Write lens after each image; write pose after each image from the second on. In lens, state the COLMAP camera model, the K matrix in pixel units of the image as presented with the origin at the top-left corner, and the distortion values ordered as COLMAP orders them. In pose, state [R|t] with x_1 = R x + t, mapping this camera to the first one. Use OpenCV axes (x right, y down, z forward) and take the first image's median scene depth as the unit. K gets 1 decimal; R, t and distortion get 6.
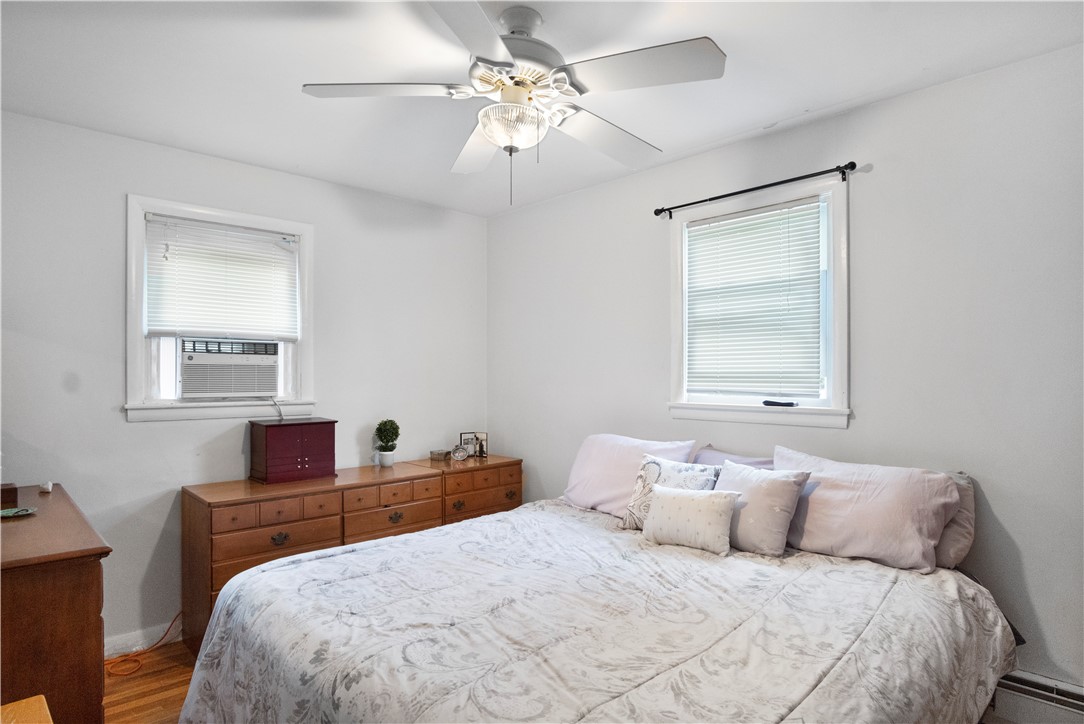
lens RADIAL K [[584.1, 0, 554.9], [0, 584.1, 361.8], [0, 0, 1]] dist [-0.025242, 0.000877]
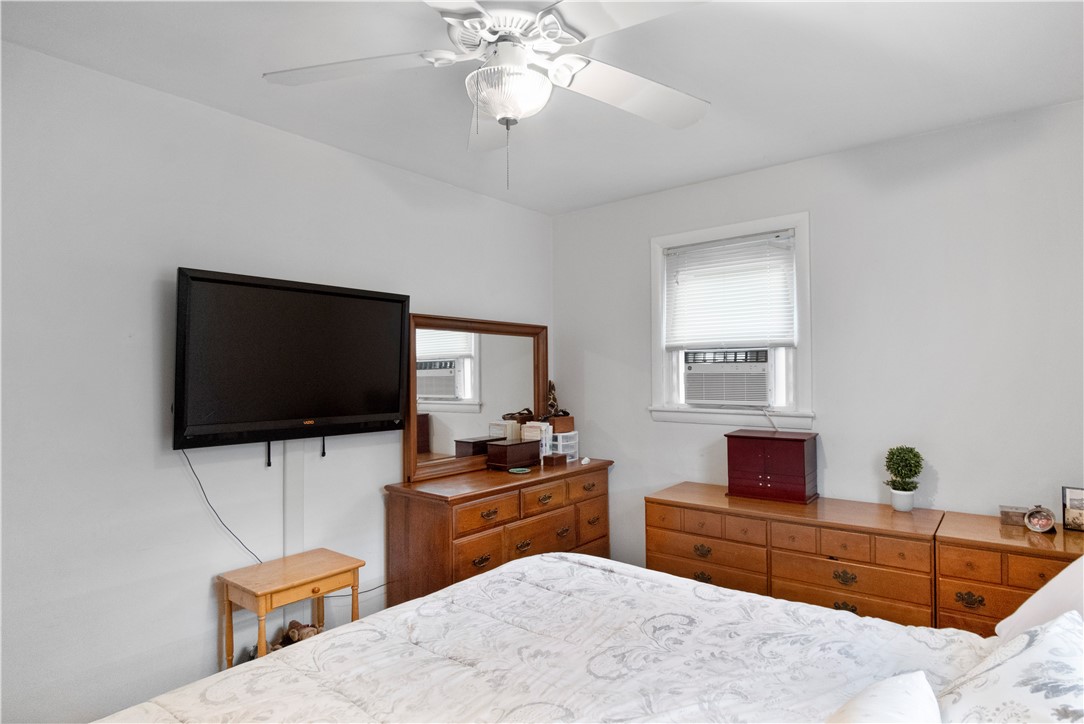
lens RADIAL K [[584.1, 0, 554.9], [0, 584.1, 361.8], [0, 0, 1]] dist [-0.025242, 0.000877]
pose [[0.126463, -0.021261, -0.991743, 0.432692], [0.027576, 0.999459, -0.017910, -0.005711], [0.991588, -0.025083, 0.126981, 0.563017]]
